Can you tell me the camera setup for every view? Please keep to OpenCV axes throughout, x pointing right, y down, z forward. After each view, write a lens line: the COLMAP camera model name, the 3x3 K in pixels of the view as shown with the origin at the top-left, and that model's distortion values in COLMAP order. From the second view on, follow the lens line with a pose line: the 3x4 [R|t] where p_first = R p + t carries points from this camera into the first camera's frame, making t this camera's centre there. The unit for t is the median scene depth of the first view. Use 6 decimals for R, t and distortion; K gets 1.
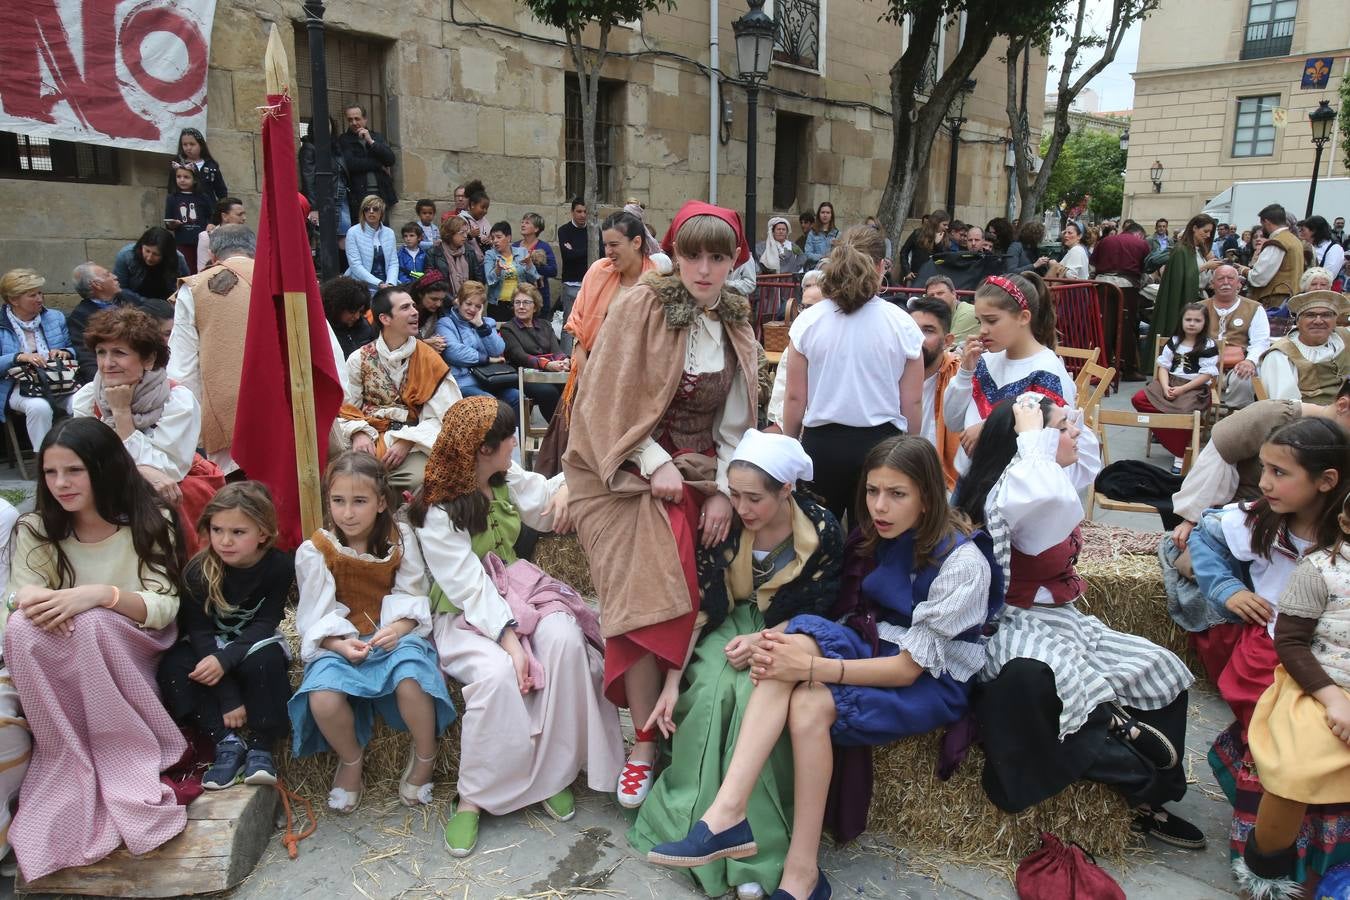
lens RADIAL K [[1009.3, 0, 675.0], [0, 1009.3, 450.0], [0, 0, 1]] dist [-0.025377, 0.064791]
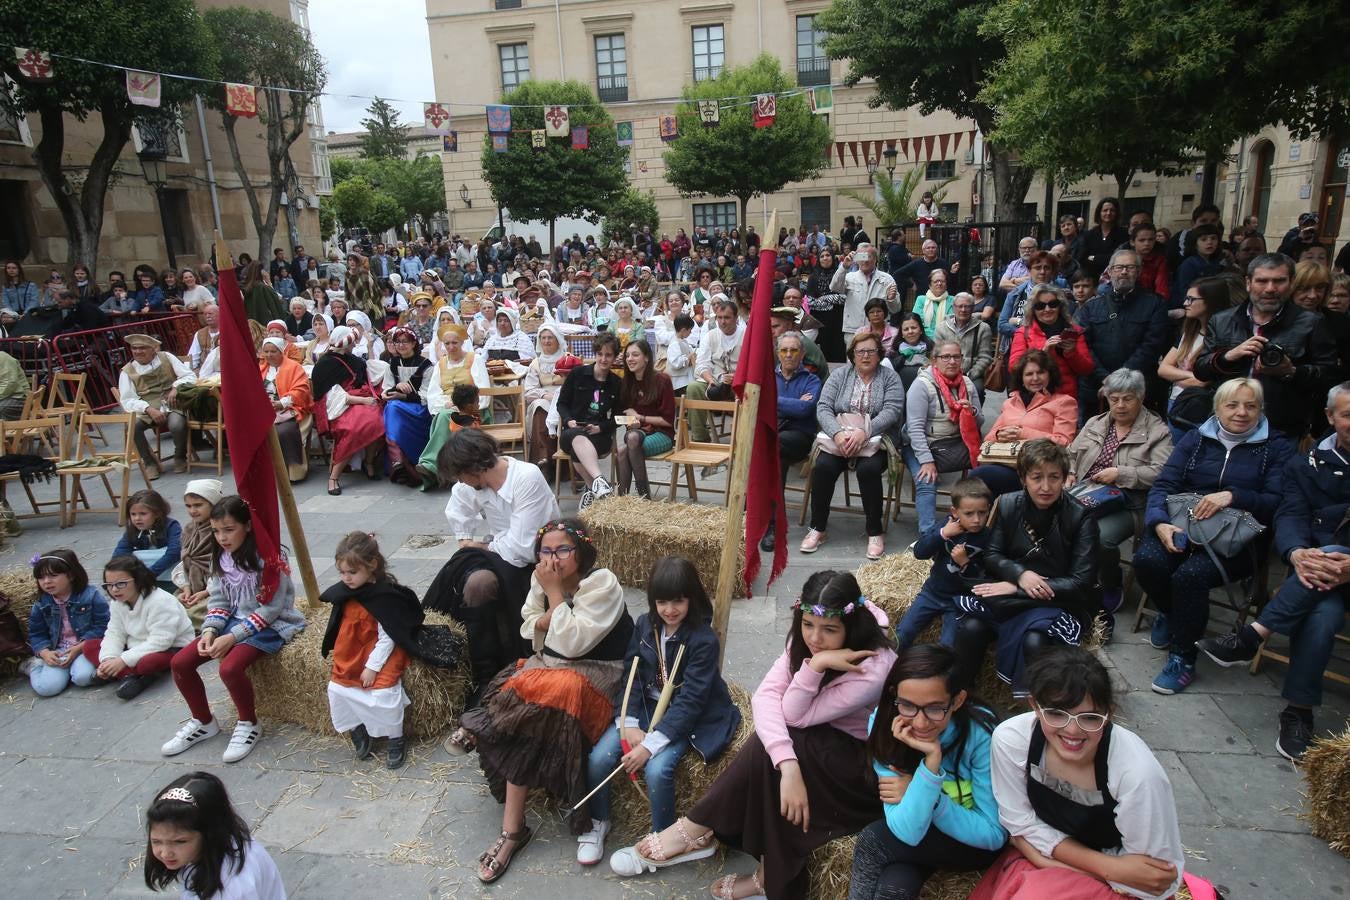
lens RADIAL K [[847.7, 0, 675.0], [0, 847.7, 450.0], [0, 0, 1]] dist [-0.055106, 0.050780]
pose [[0.845840, -0.184040, 0.500684, 0.330523], [0.163466, 0.982870, 0.085126, 0.033168], [-0.507773, 0.009842, 0.861434, -0.340885]]
